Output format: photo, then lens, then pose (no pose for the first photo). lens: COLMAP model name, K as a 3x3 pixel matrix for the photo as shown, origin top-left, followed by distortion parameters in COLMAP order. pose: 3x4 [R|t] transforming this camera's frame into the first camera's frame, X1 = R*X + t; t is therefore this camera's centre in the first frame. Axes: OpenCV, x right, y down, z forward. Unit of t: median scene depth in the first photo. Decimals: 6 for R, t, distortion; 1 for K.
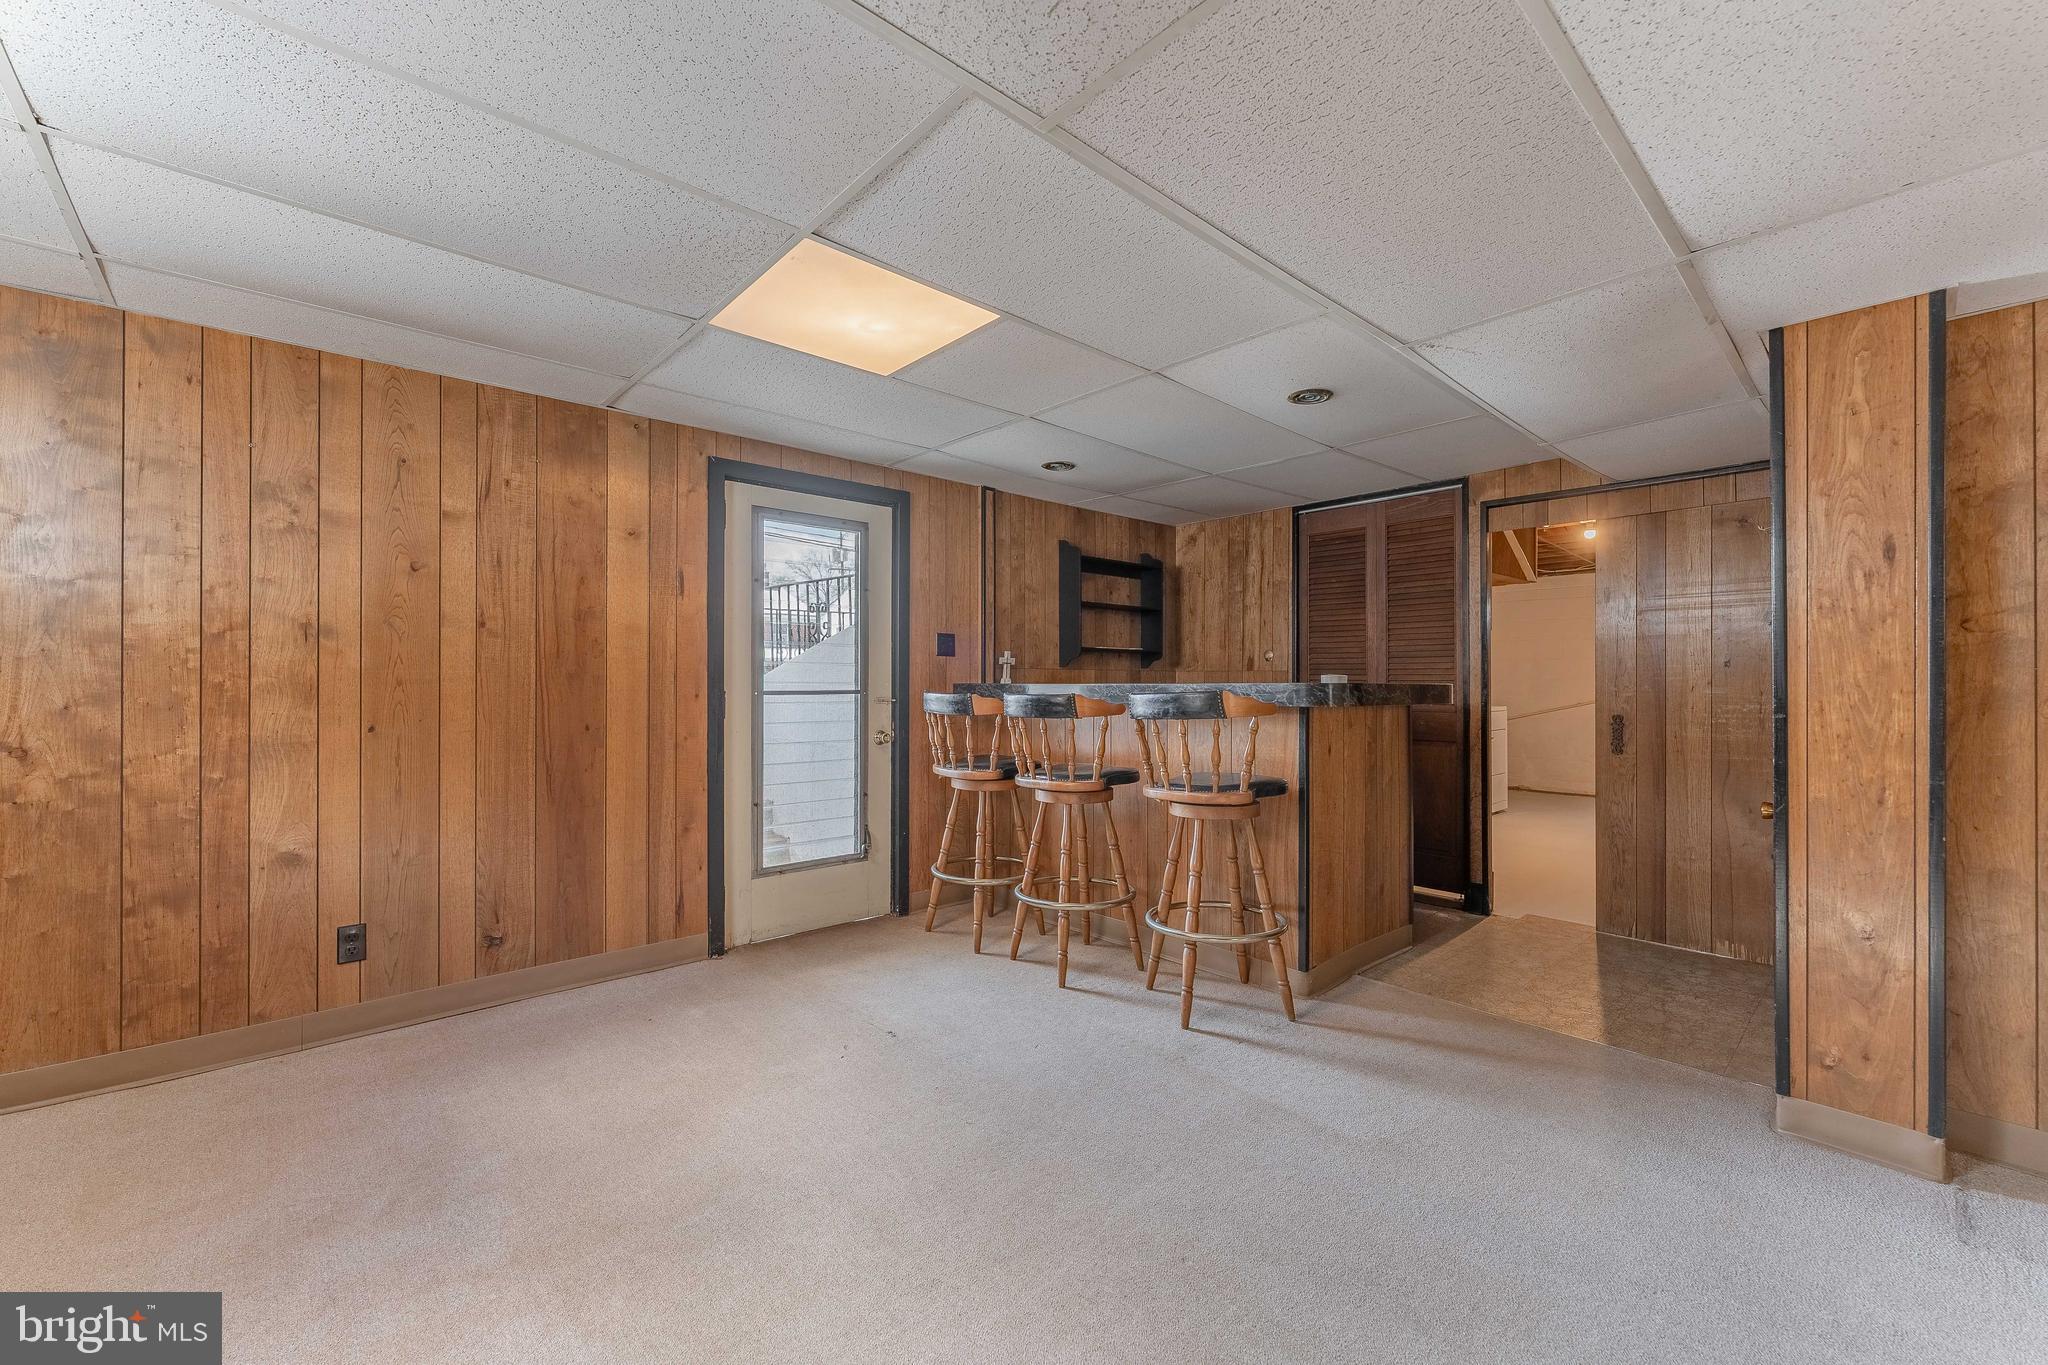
lens RADIAL K [[824.7, 0, 1027.7], [0, 824.7, 684.3], [0, 0, 1]] dist [0.001330, 0.000216]
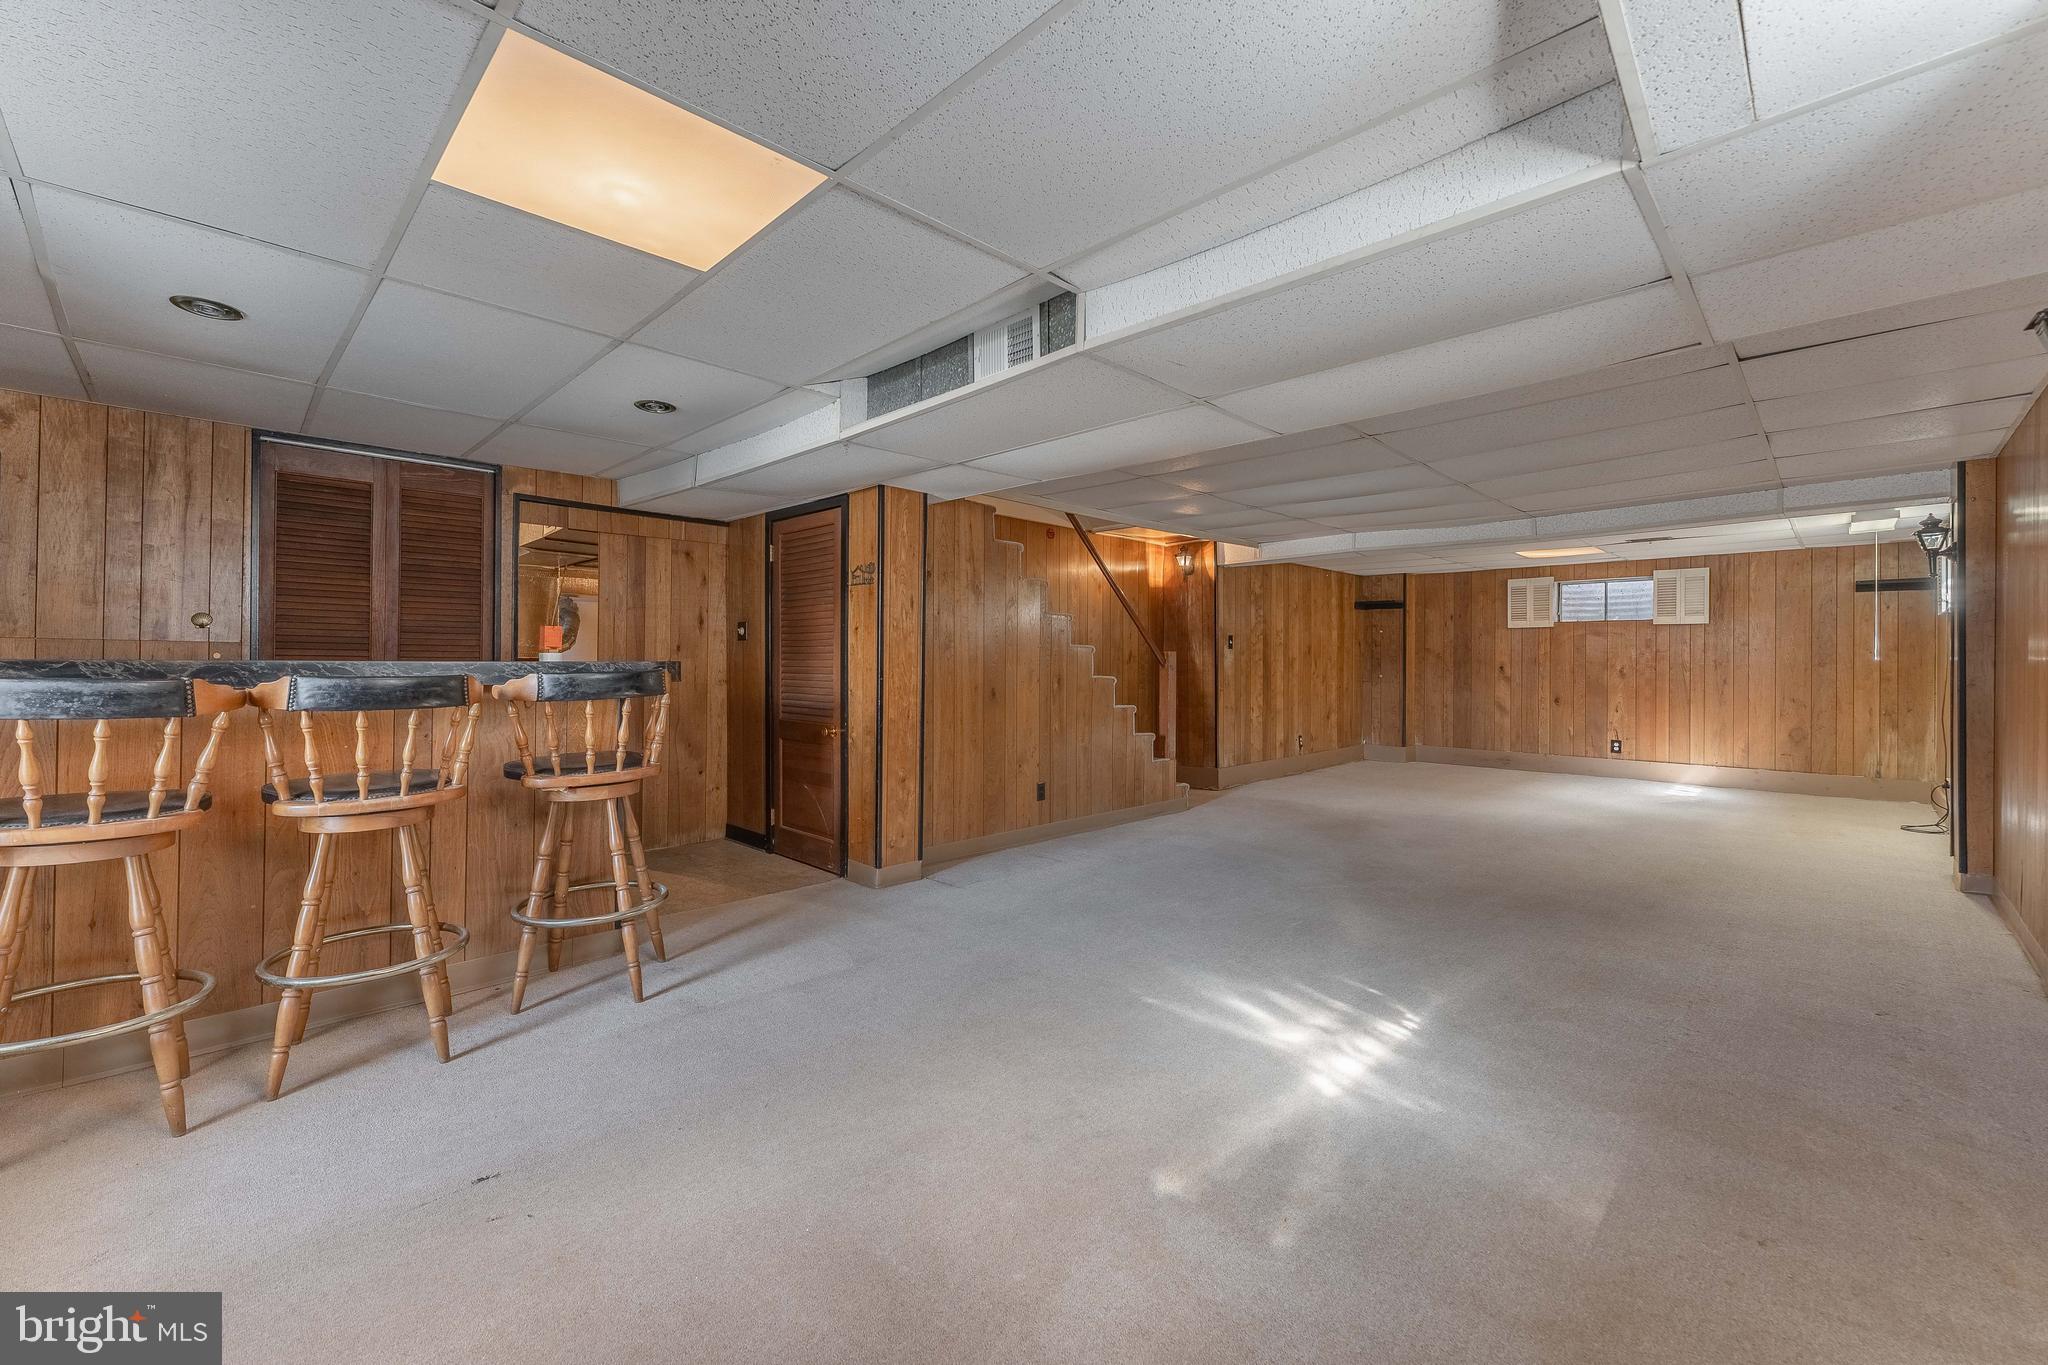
lens RADIAL K [[823.0, 0, 1022.5], [0, 823.0, 674.7], [0, 0, 1]] dist [0.000359, -0.000328]
pose [[-0.045397, -0.014521, 0.998863, -1.087364], [-0.003583, 0.999890, 0.014373, -0.002051], [-0.998963, -0.002926, -0.045444, 0.747276]]
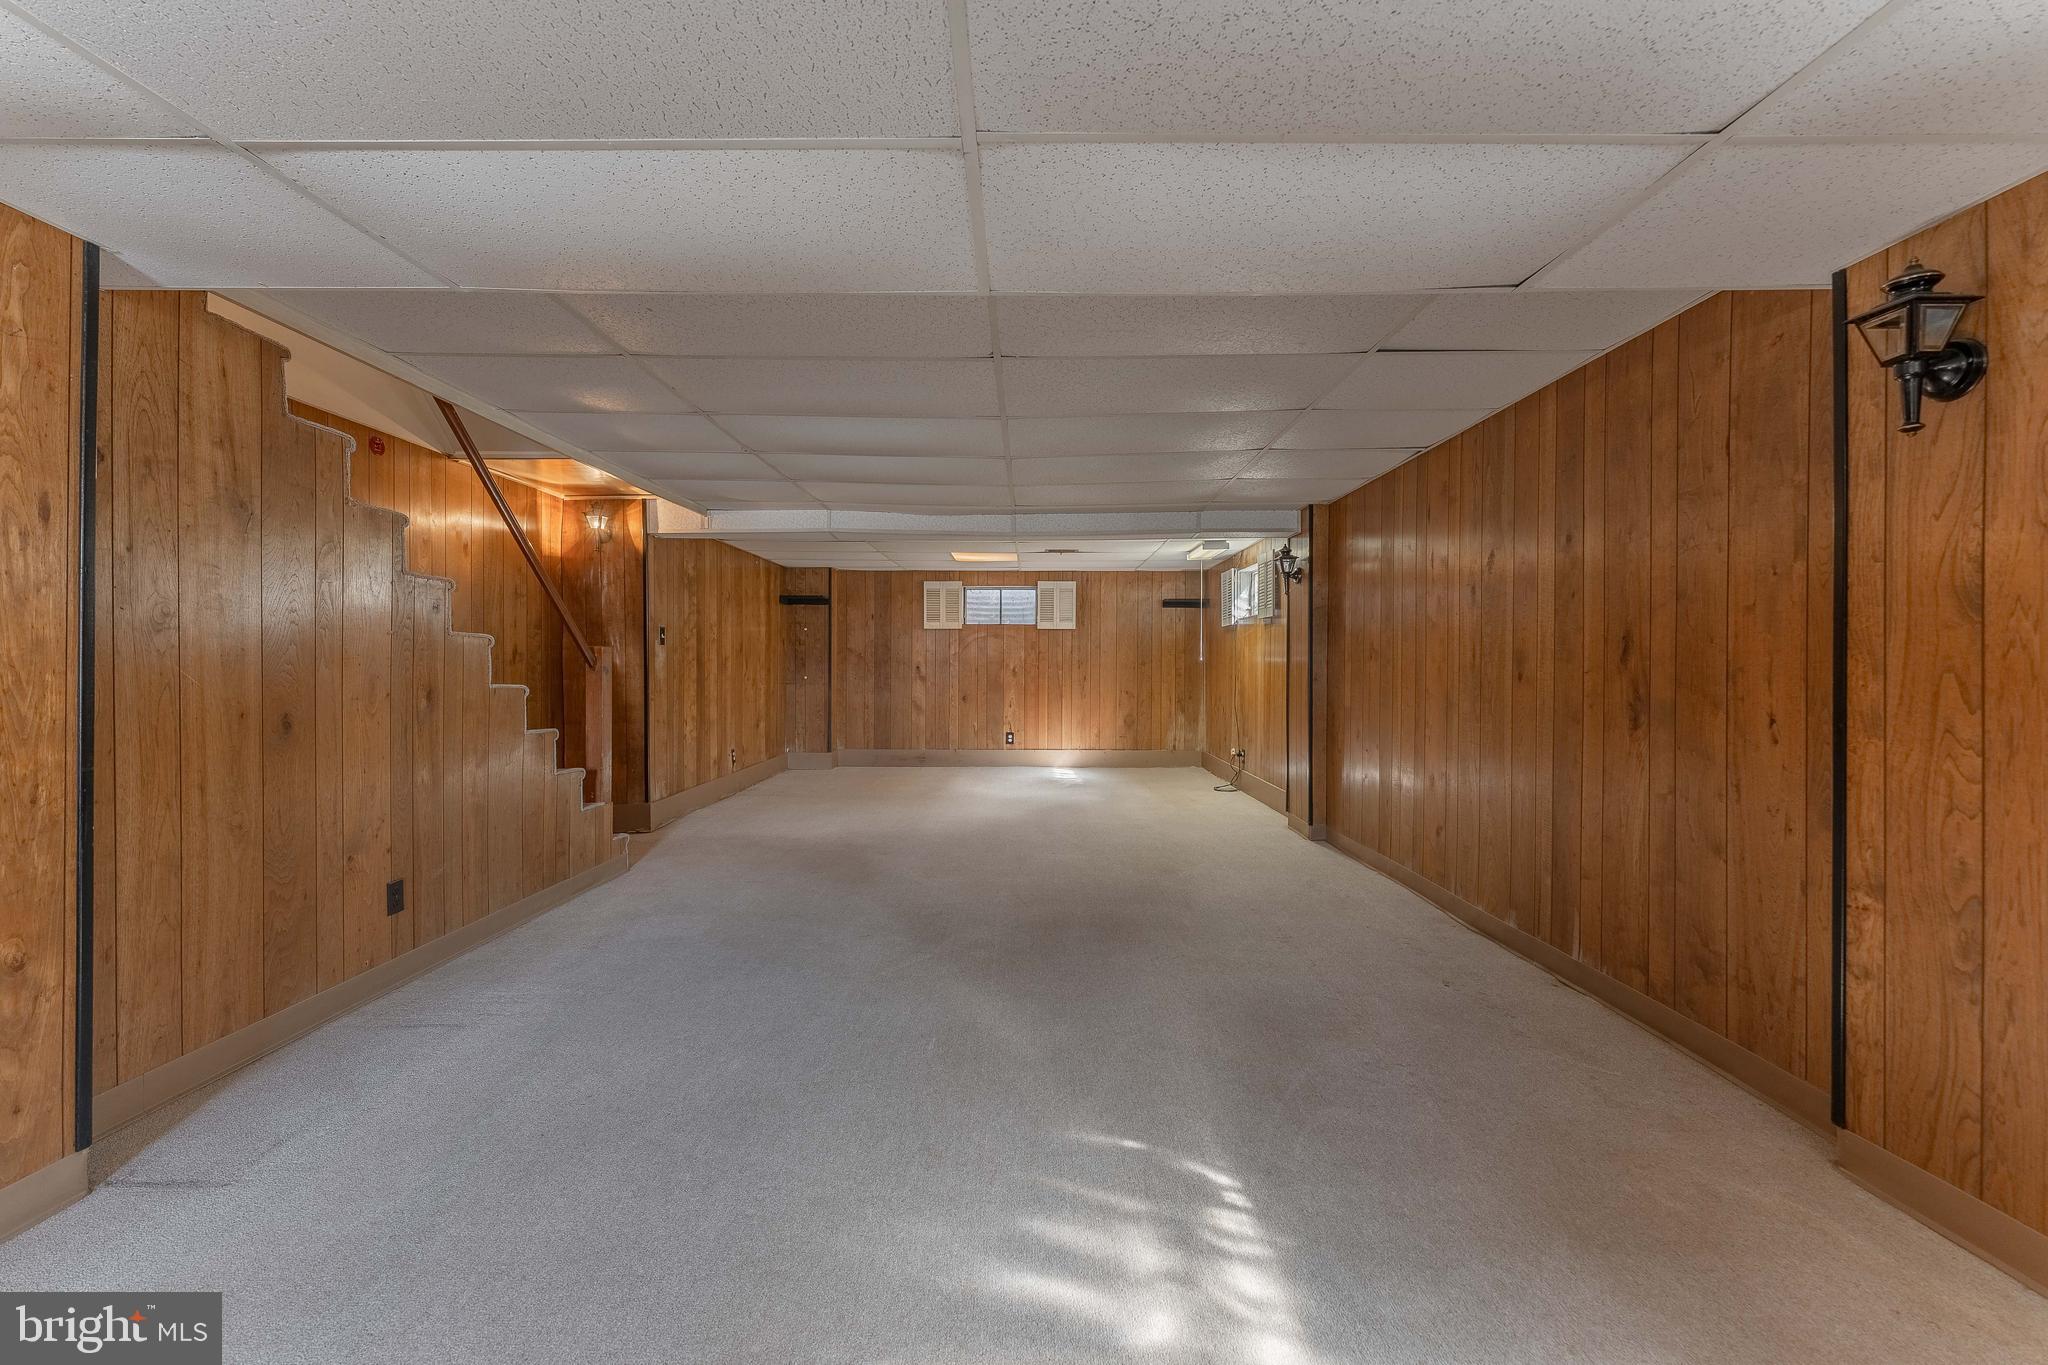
lens RADIAL K [[823.0, 0, 1022.5], [0, 823.0, 674.7], [0, 0, 1]] dist [0.000359, -0.000328]
pose [[-0.727608, -0.008467, 0.685941, -0.277891], [-0.000738, 0.999933, 0.011559, 0.000654], [-0.685993, 0.007904, -0.727565, 0.859128]]
